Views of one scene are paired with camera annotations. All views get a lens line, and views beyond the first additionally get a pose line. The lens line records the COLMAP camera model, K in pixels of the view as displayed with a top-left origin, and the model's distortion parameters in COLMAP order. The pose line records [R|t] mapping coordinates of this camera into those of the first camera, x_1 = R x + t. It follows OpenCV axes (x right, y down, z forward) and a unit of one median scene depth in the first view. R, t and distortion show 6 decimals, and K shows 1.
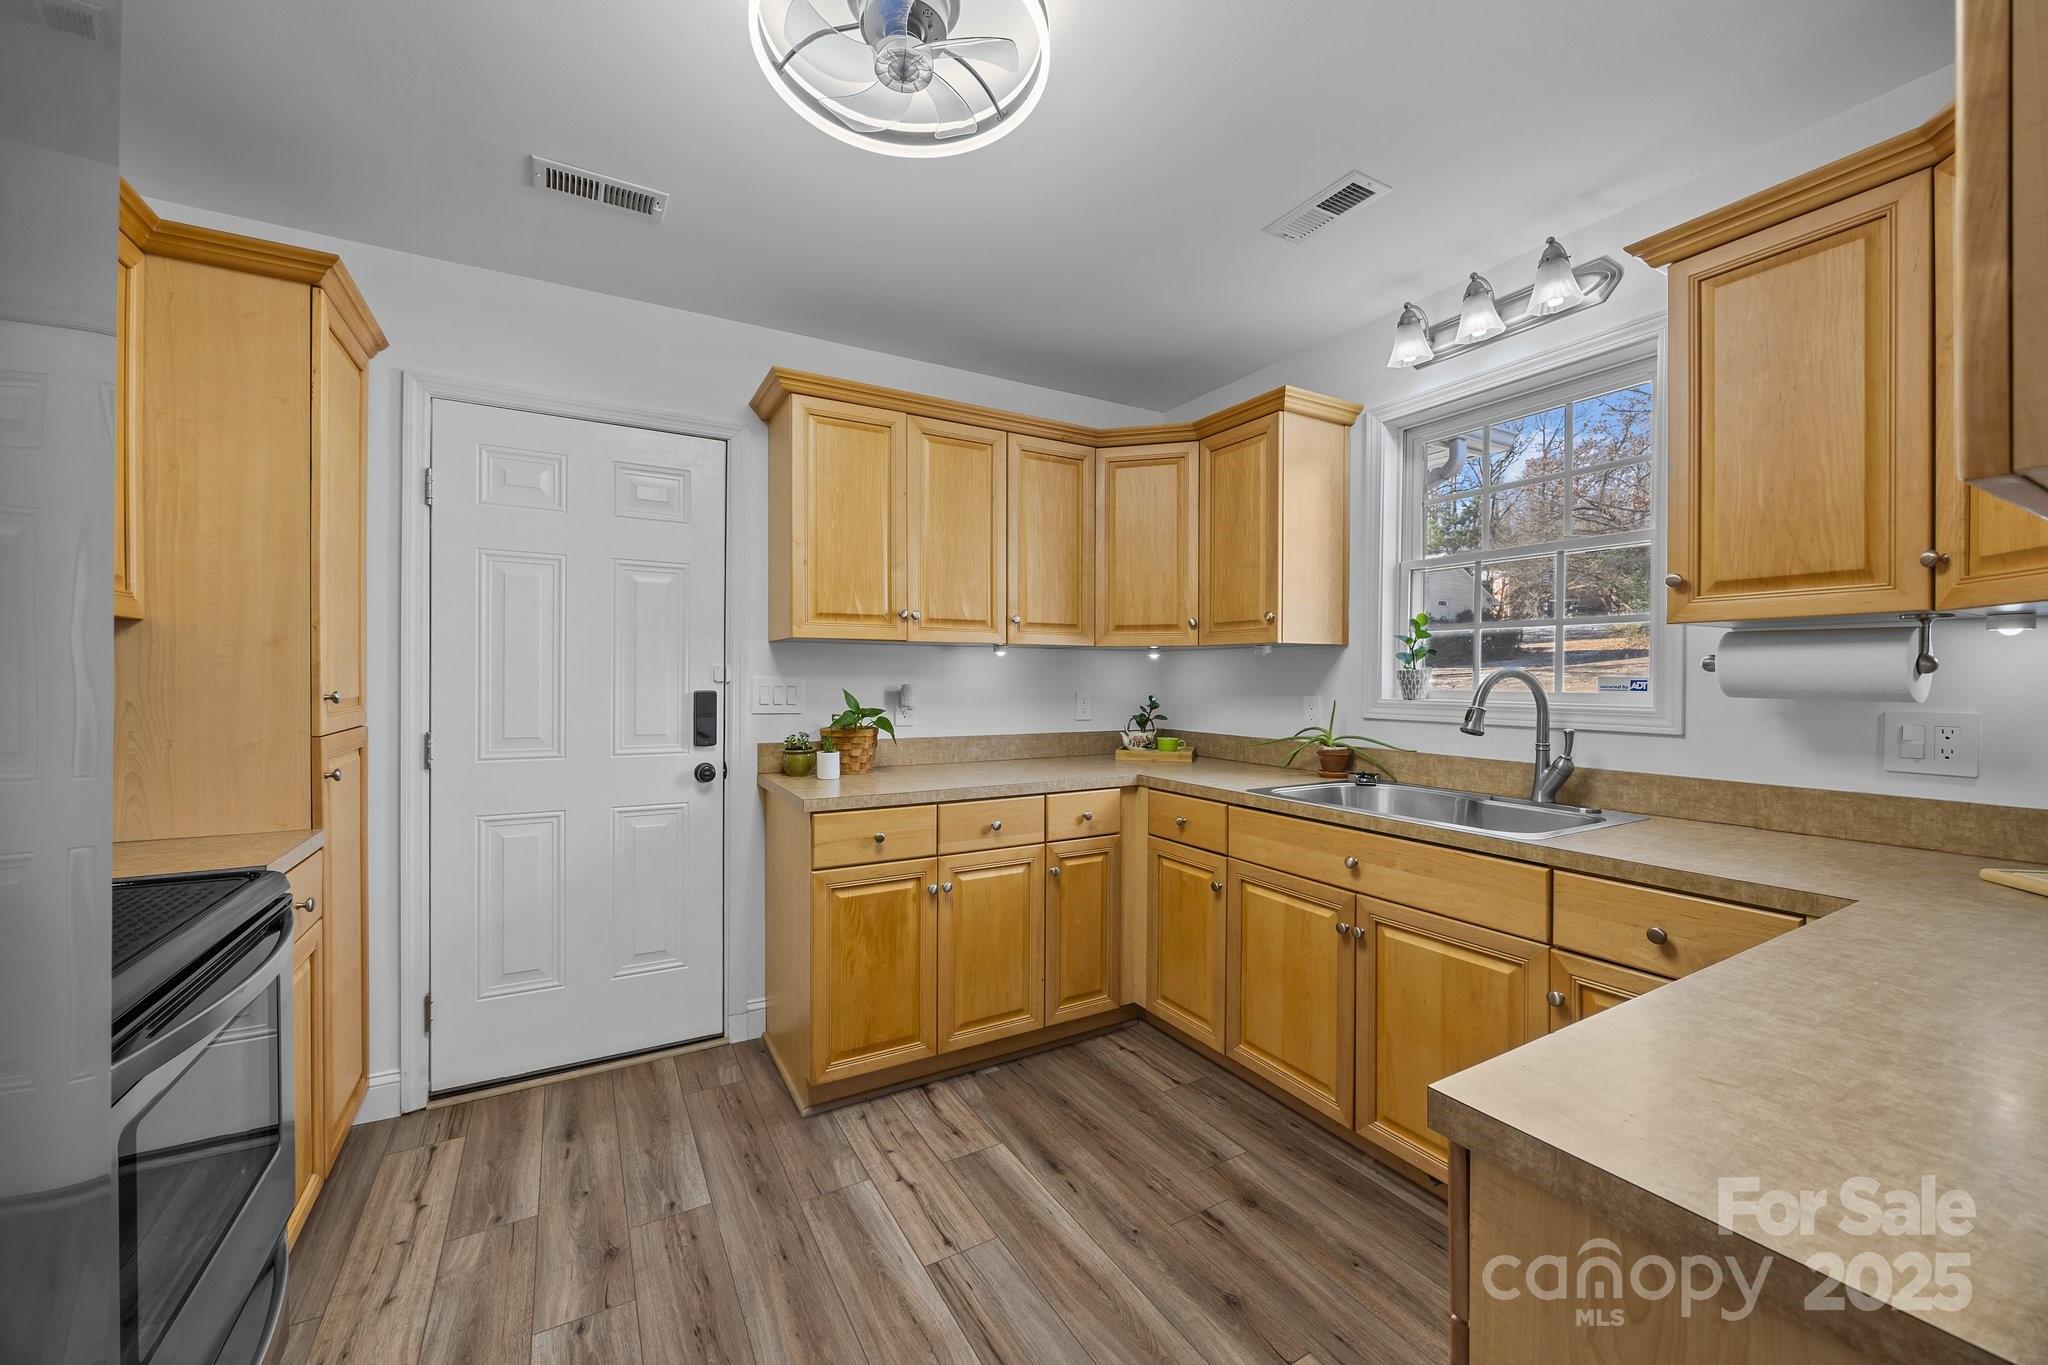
lens RADIAL K [[781.3, 0, 1015.7], [0, 781.3, 685.2], [0, 0, 1]] dist [-0.005606, 0.000948]
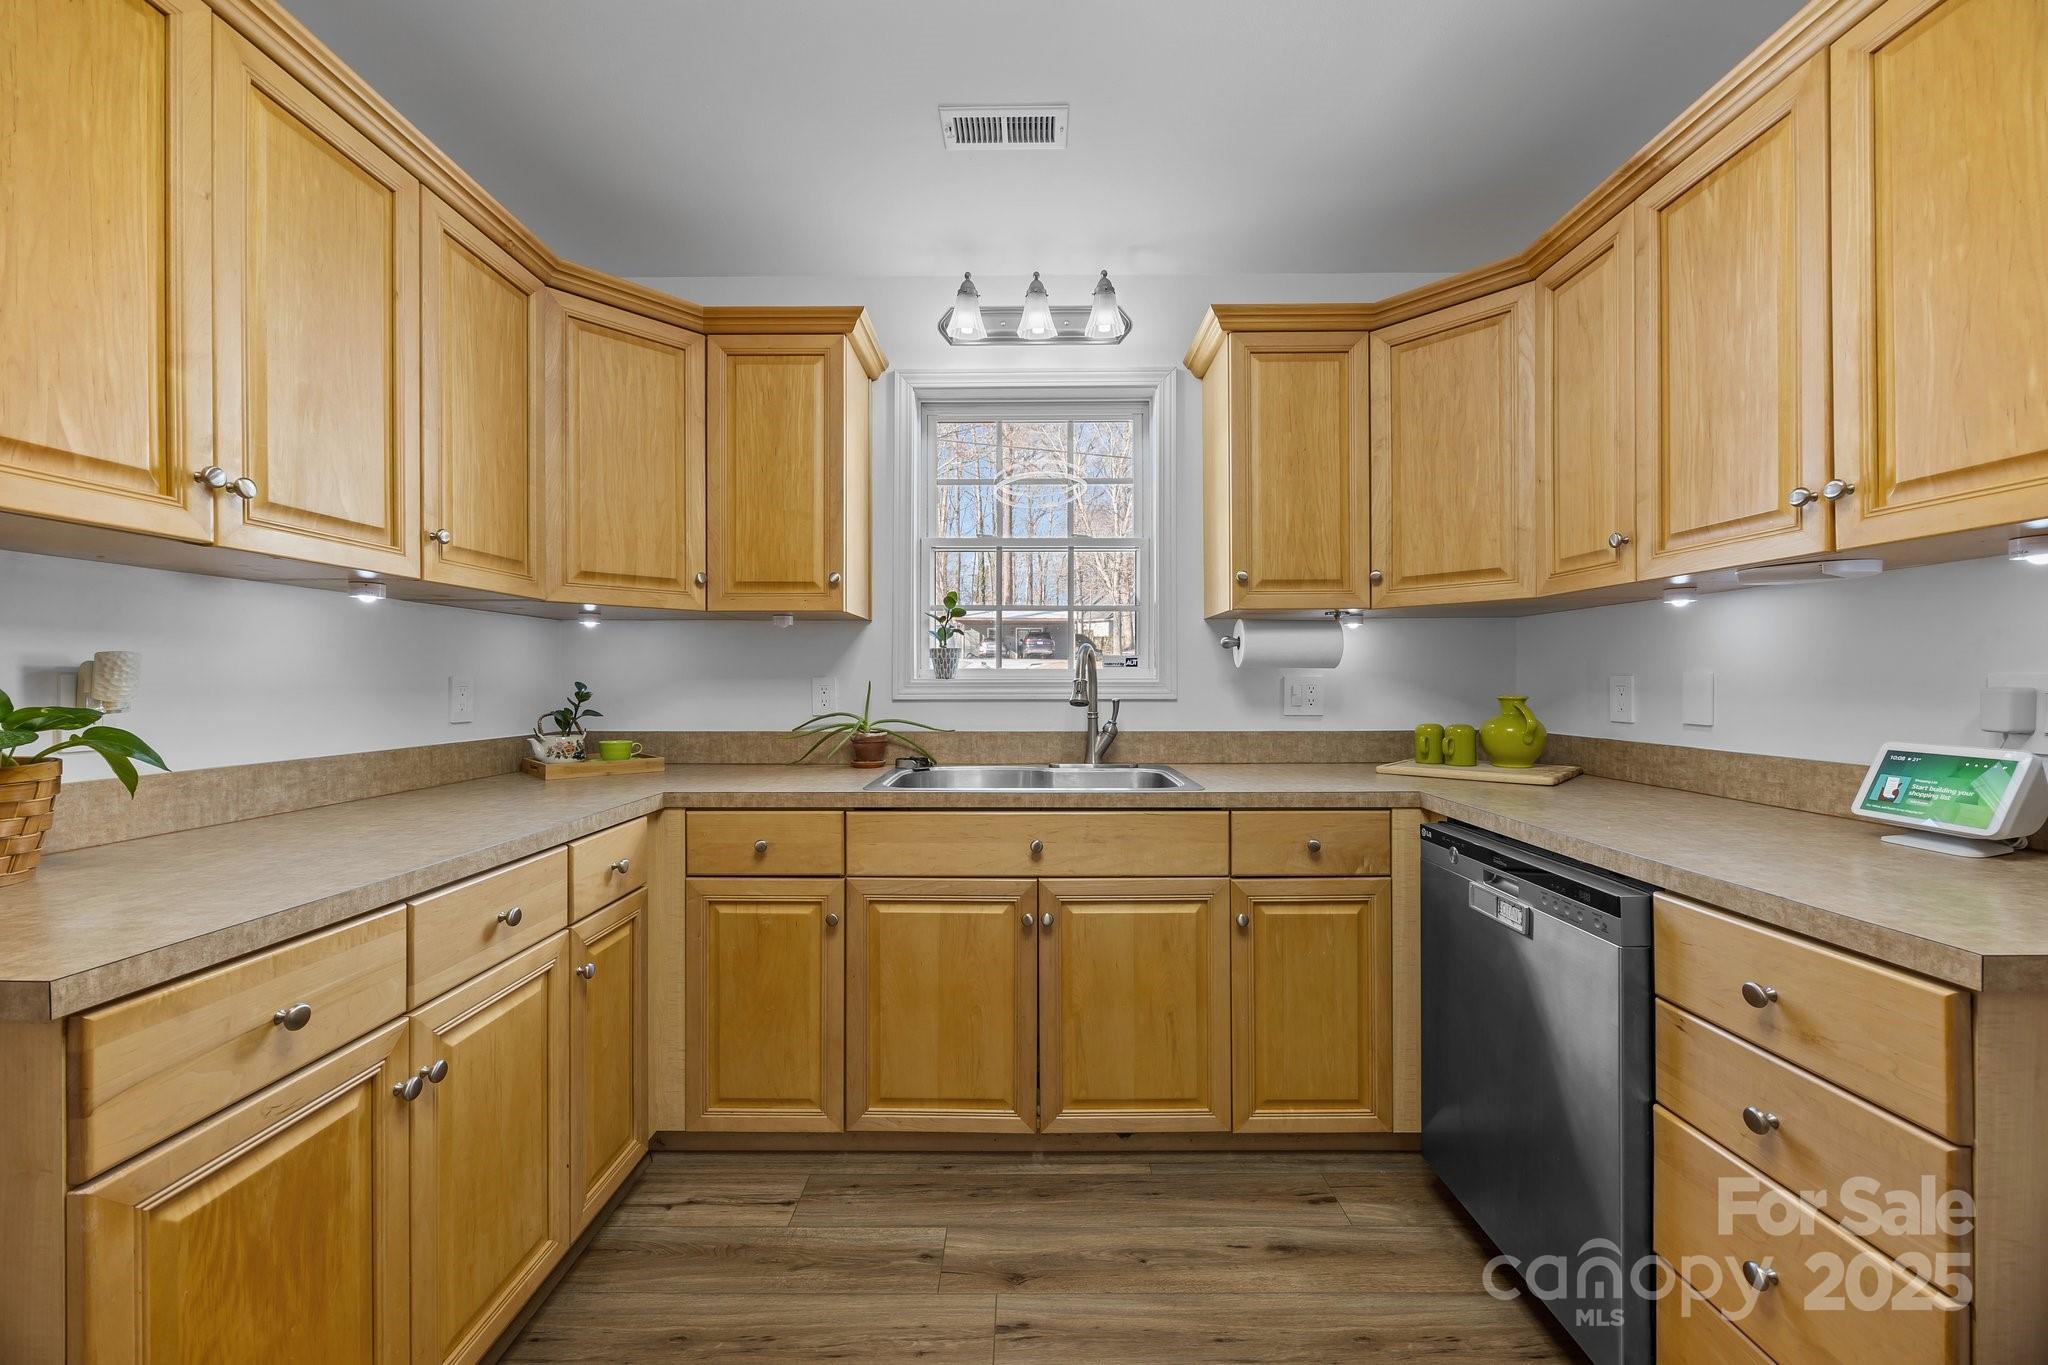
lens RADIAL K [[781.3, 0, 1023.5], [0, 781.3, 684.8], [0, 0, 1]] dist [-0.005606, 0.000948]
pose [[0.499338, -0.007767, 0.866372, -0.303775], [0.011820, 0.999928, 0.002152, 0.025633], [-0.866326, 0.009166, 0.499394, 0.433088]]
